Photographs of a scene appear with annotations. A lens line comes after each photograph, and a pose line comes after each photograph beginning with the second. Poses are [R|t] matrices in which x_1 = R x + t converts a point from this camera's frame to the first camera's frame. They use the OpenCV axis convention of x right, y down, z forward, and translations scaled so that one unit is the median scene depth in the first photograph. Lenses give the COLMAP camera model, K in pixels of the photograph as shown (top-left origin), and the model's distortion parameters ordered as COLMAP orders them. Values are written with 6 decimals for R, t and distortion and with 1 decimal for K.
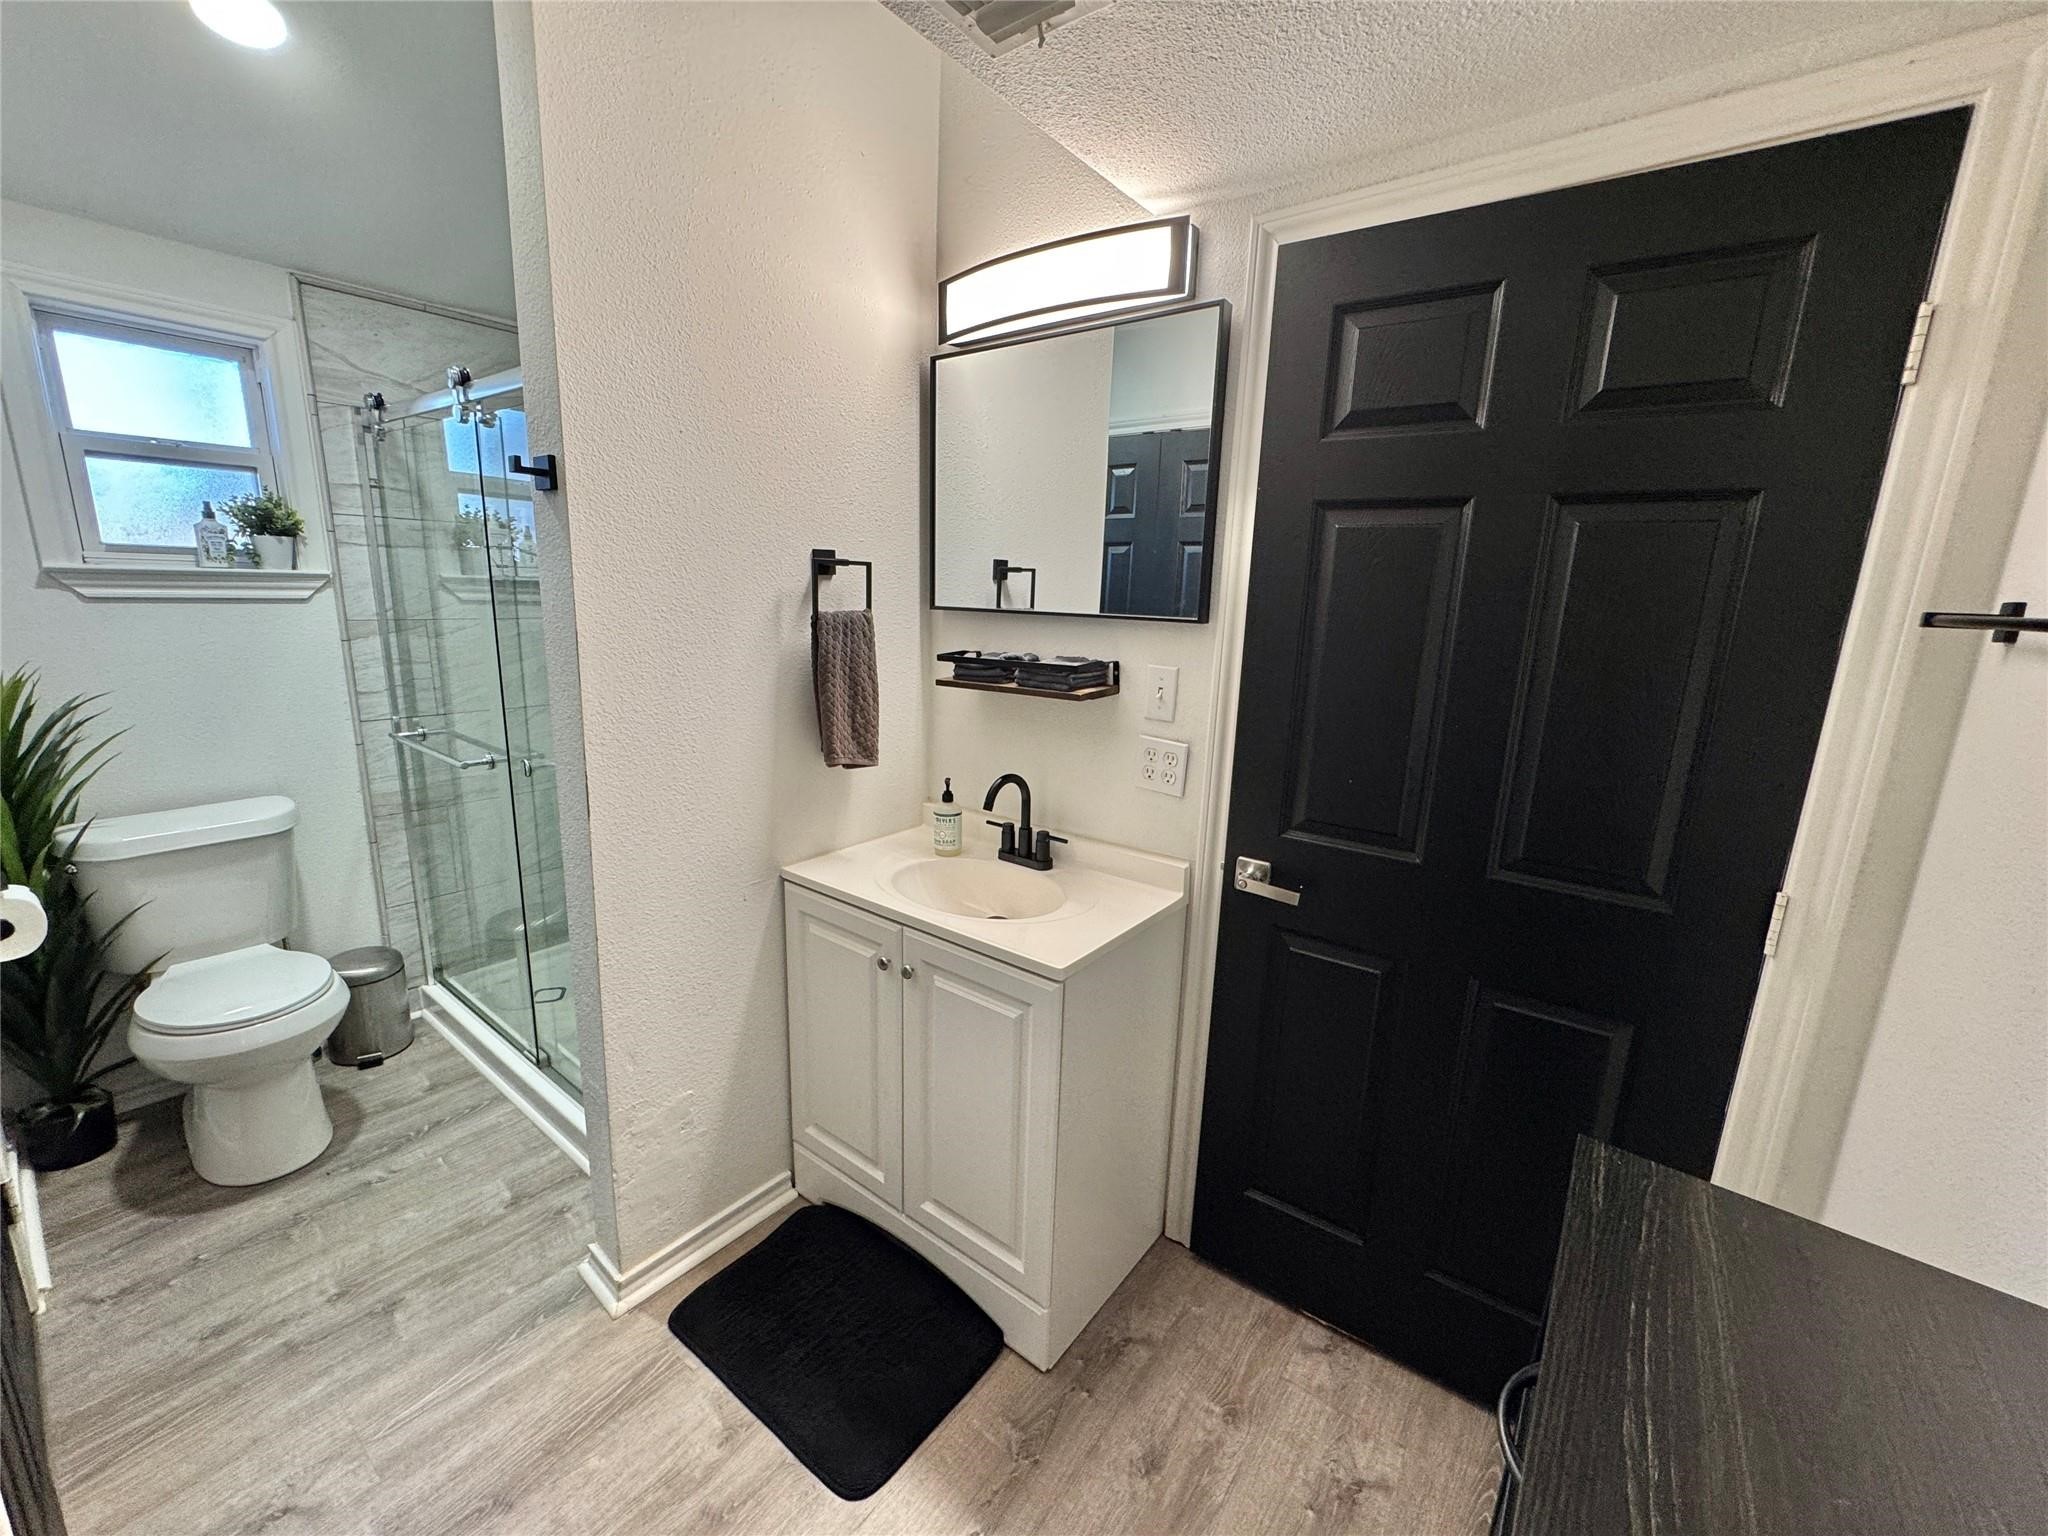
lens RADIAL K [[819.9, 0, 1020.7], [0, 819.9, 769.4], [0, 0, 1]] dist [0.003865, -0.000799]
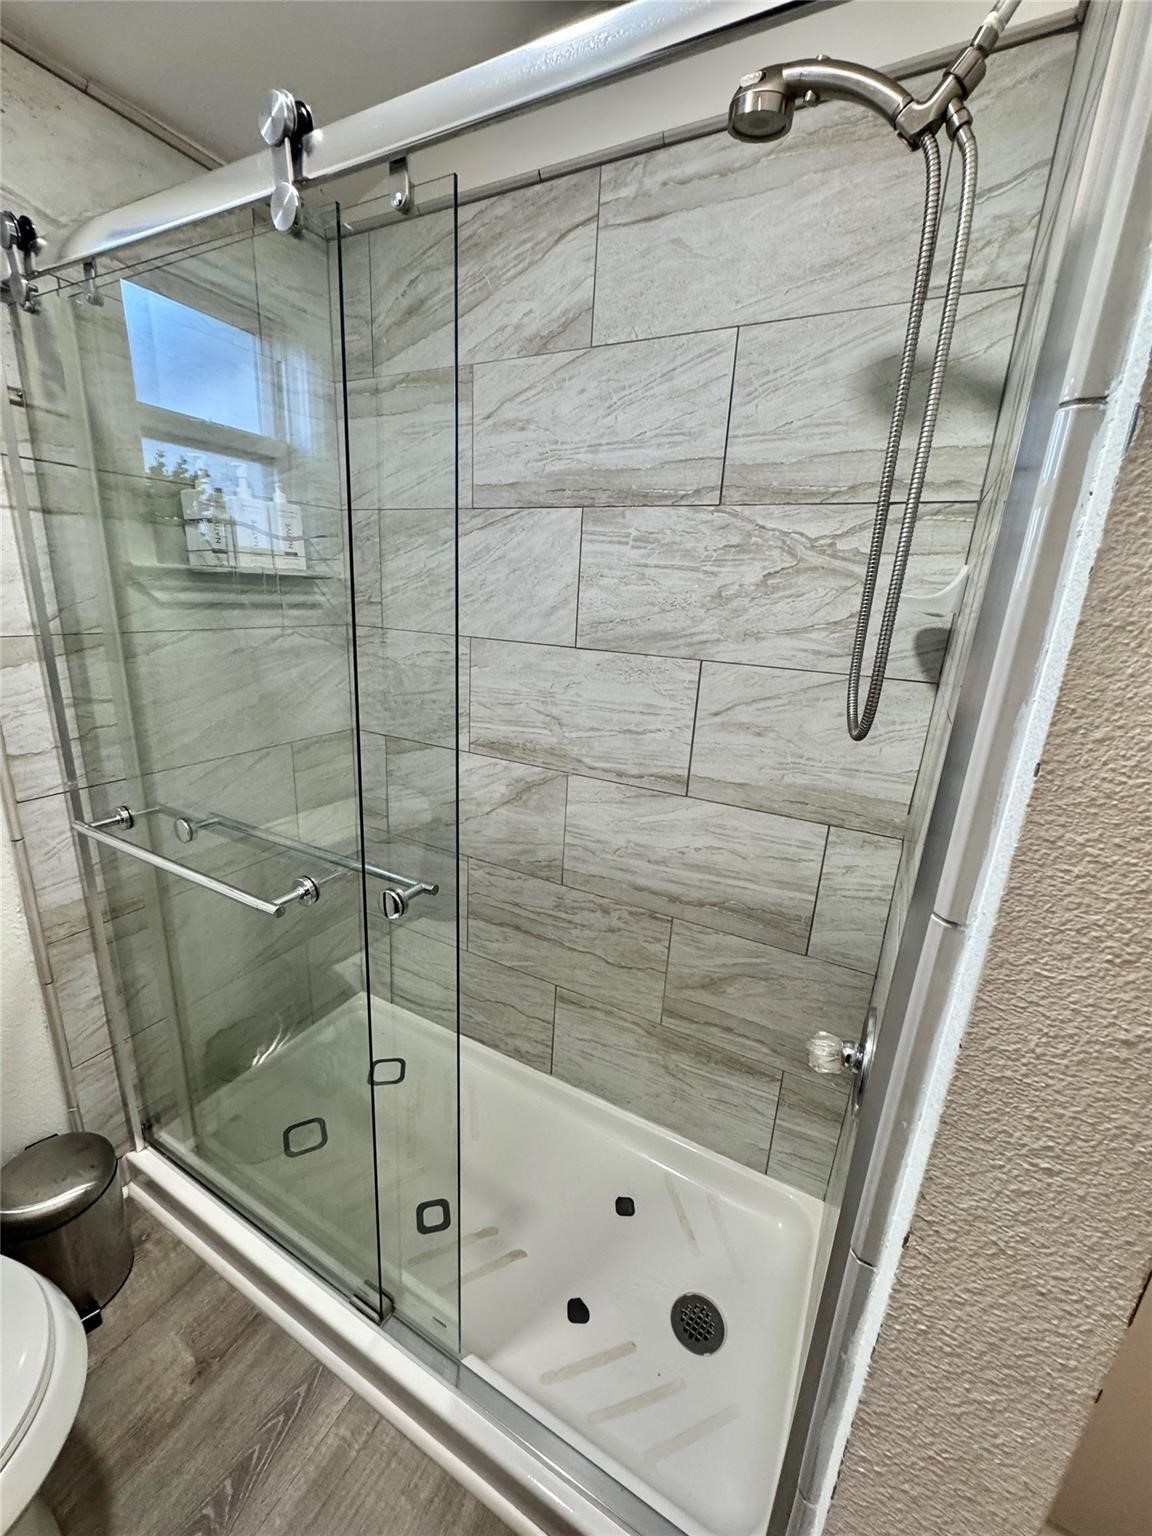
lens RADIAL K [[614.9, 0, 578.9], [0, 614.9, 768.8], [0, 0, 1]] dist [0.003865, -0.000799]
pose [[0.985448, -0.030940, 0.167138, -0.341254], [0.019253, 0.997284, 0.071092, -0.079587], [-0.168883, -0.066840, 0.983367, 0.350671]]
